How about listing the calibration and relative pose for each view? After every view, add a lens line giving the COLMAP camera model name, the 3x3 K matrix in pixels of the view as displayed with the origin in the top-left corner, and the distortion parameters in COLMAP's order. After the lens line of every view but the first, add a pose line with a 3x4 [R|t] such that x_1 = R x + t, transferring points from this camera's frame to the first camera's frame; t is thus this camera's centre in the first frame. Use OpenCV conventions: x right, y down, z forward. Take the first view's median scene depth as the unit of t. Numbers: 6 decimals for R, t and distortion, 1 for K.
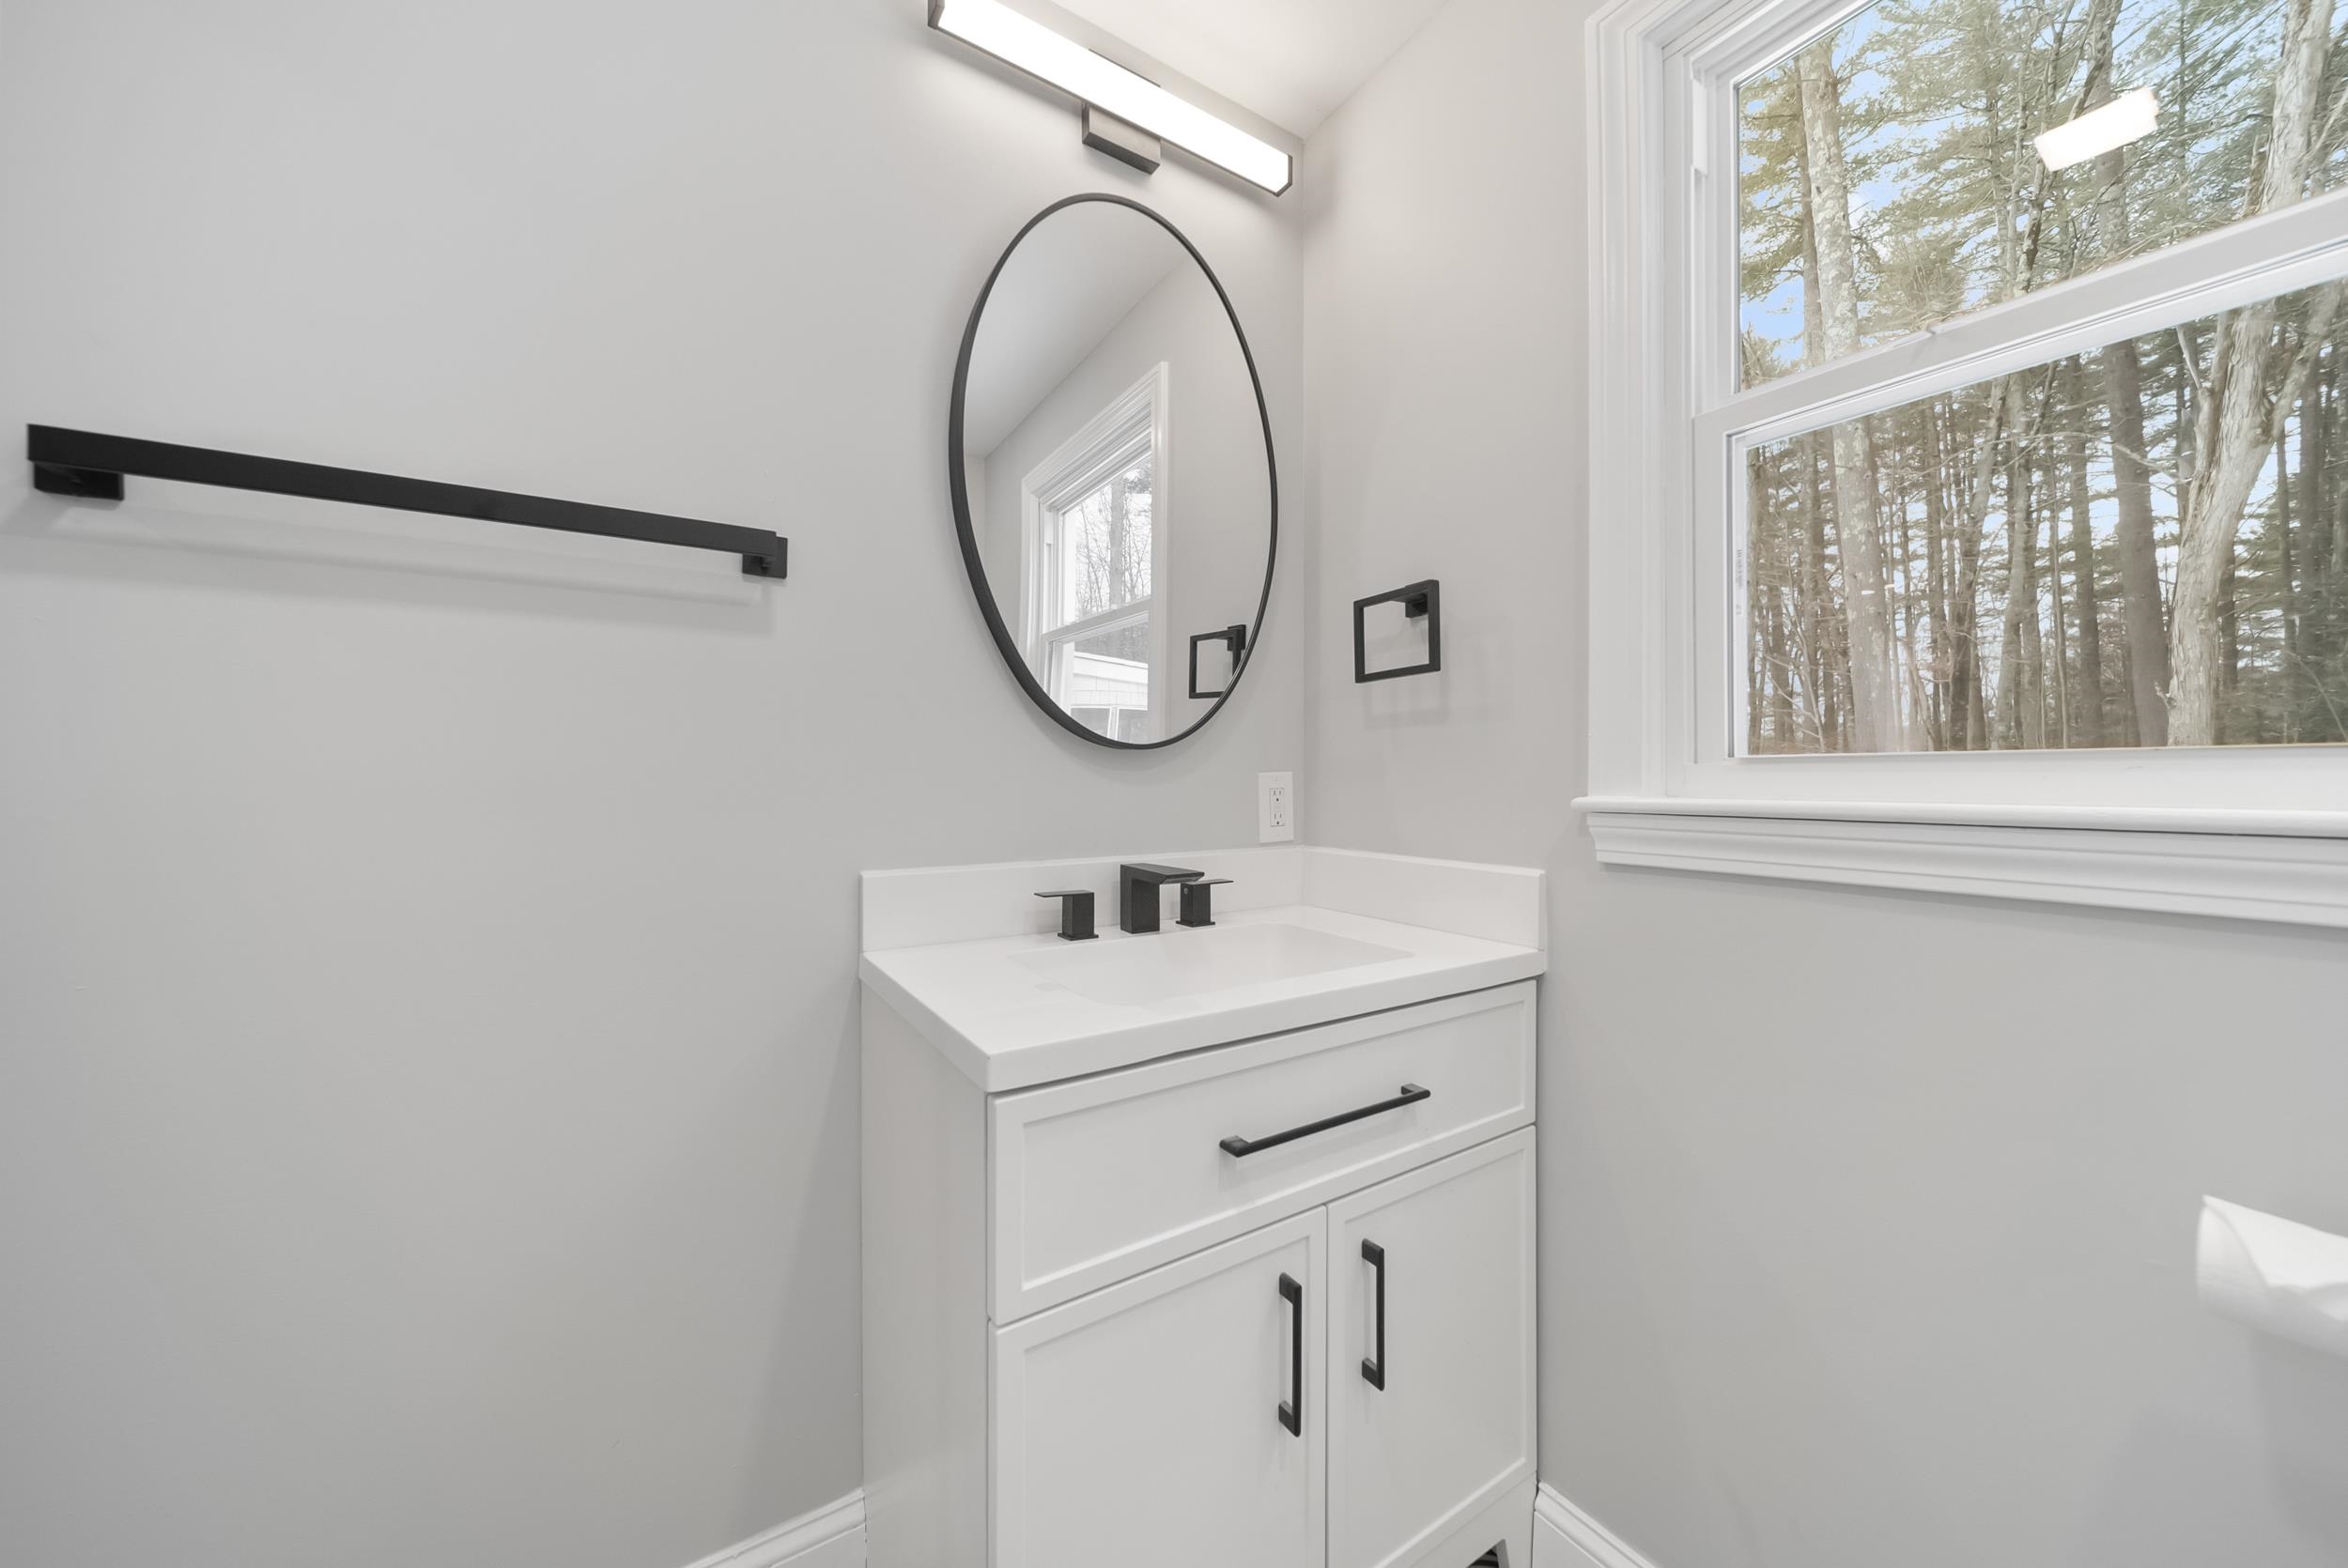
lens RADIAL K [[833.8, 0, 1169.9], [0, 833.8, 783.2], [0, 0, 1]] dist [-0.002654, -0.000200]
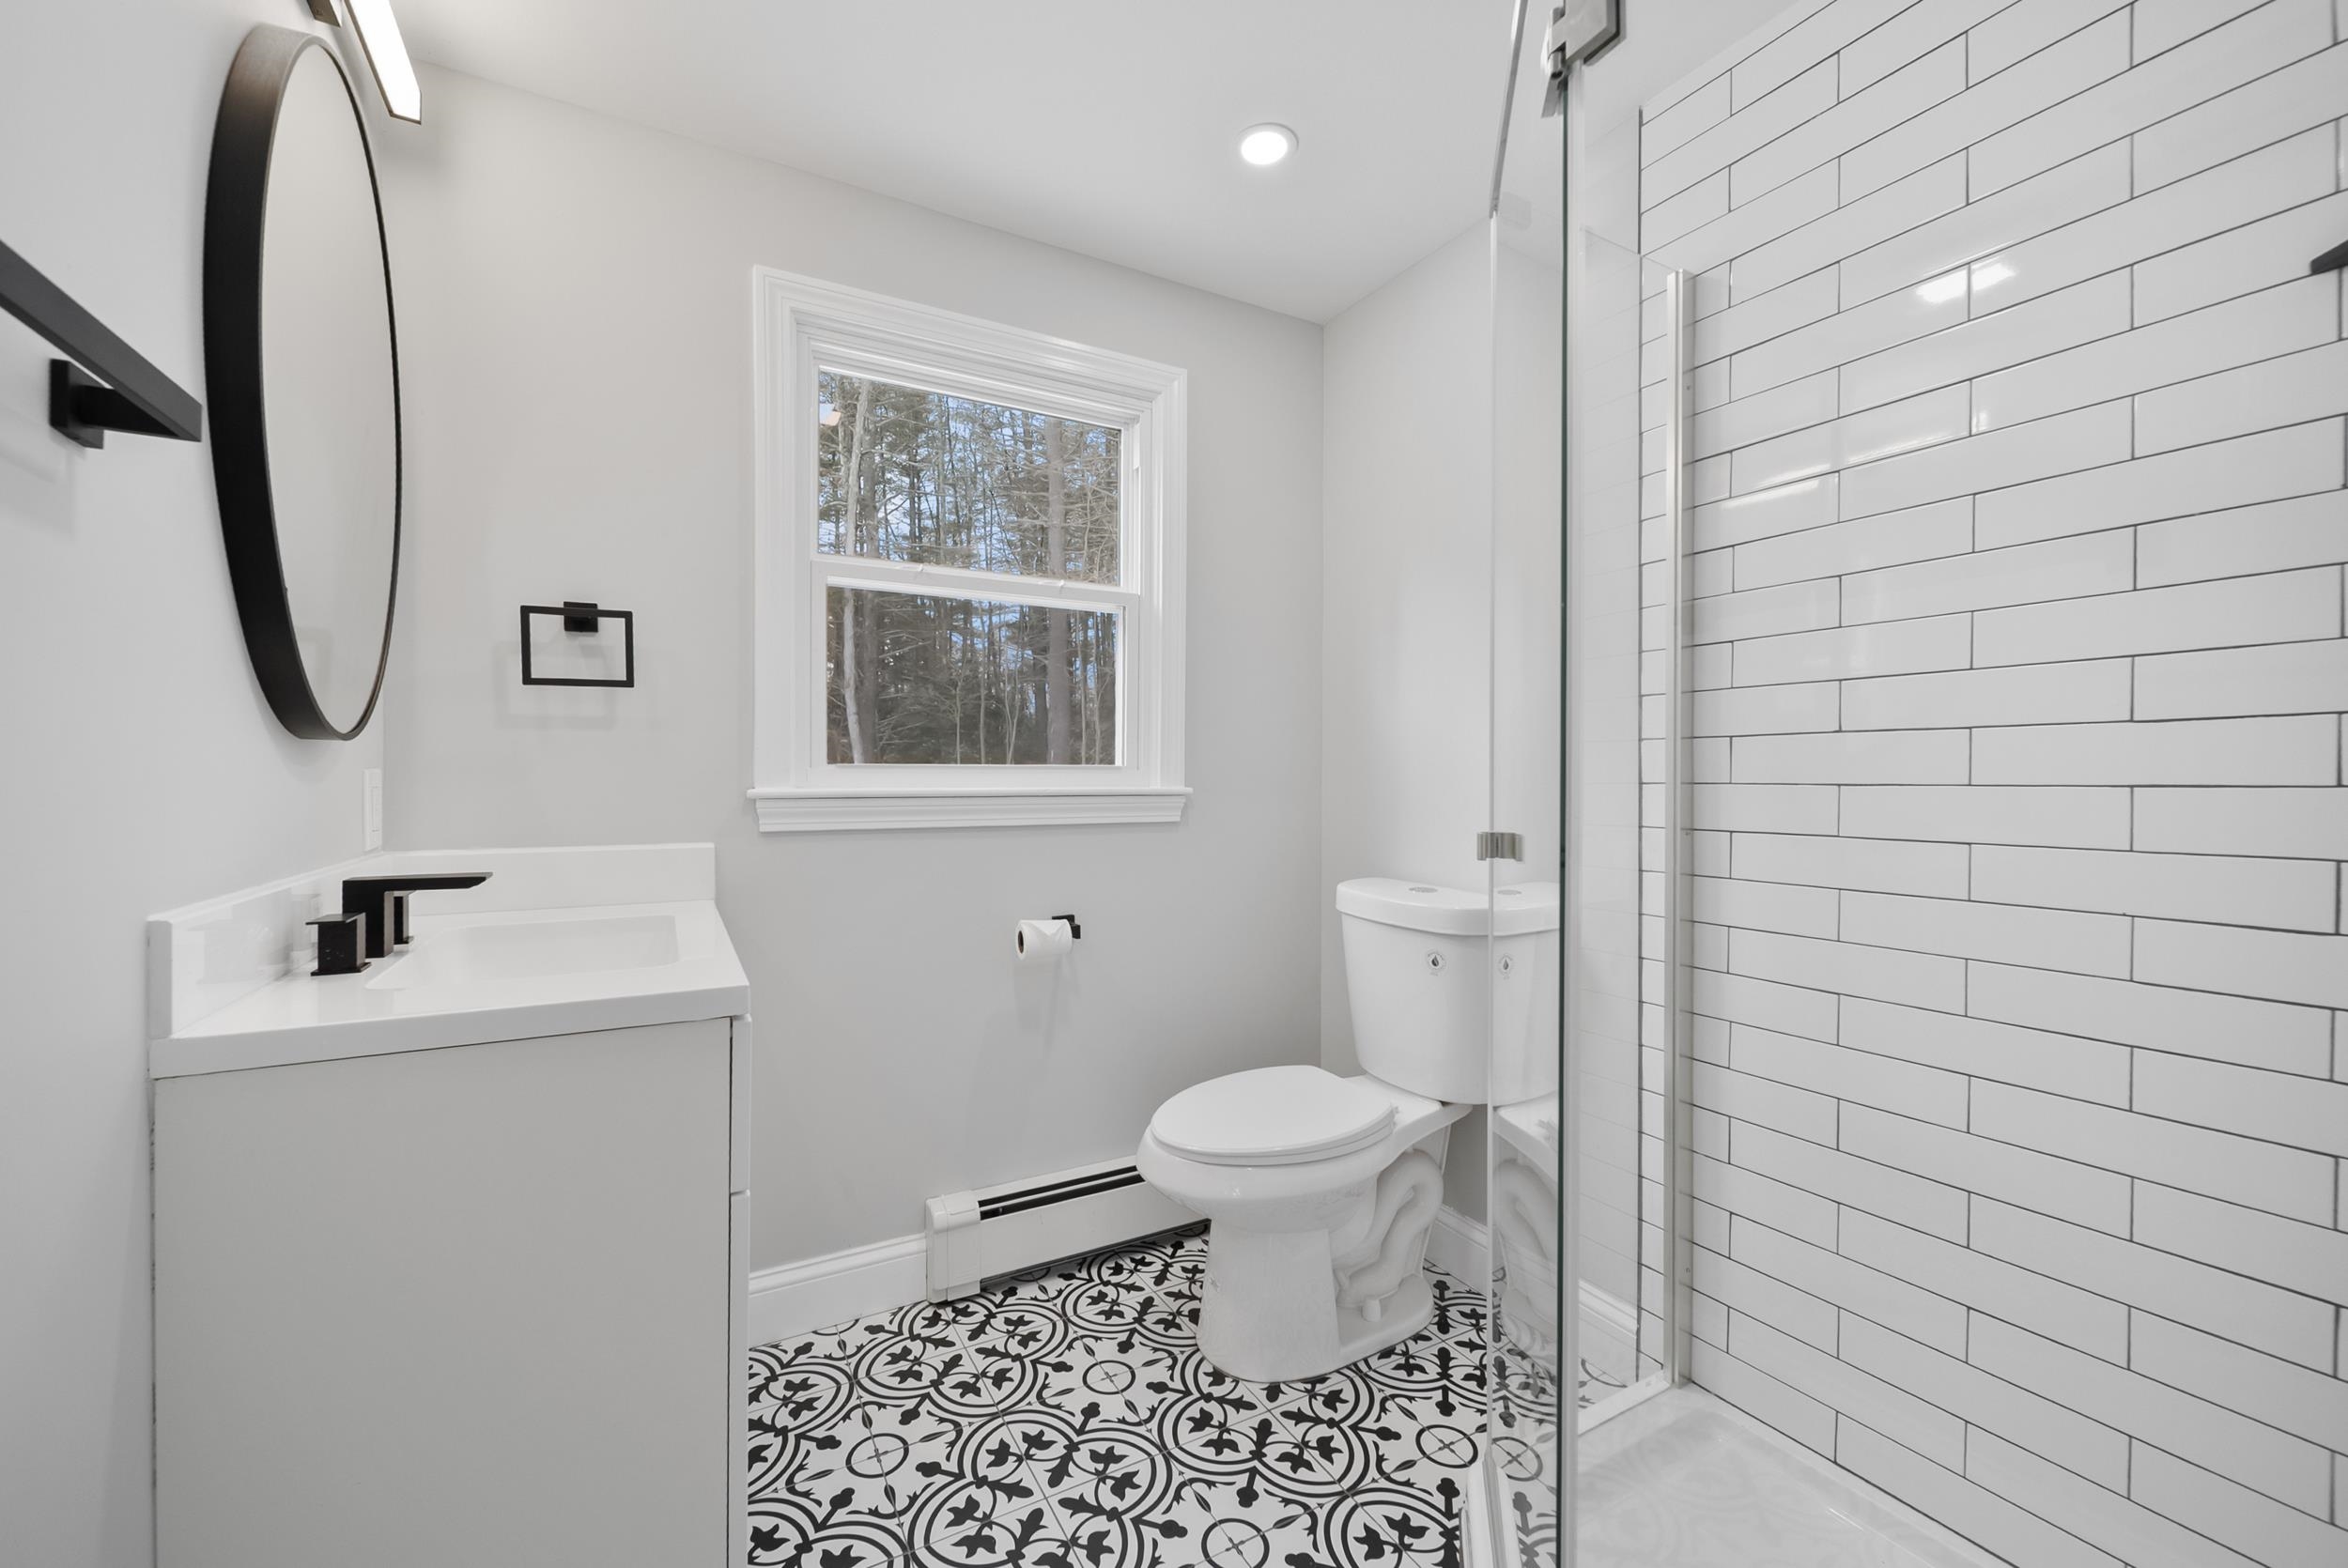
lens RADIAL K [[833.8, 0, 1169.9], [0, 833.8, 783.2], [0, 0, 1]] dist [-0.002654, -0.000200]
pose [[0.091790, -0.006045, 0.995760, -0.860398], [0.013870, 0.999892, 0.004791, 0.009406], [-0.995682, 0.013371, 0.091864, 0.128435]]
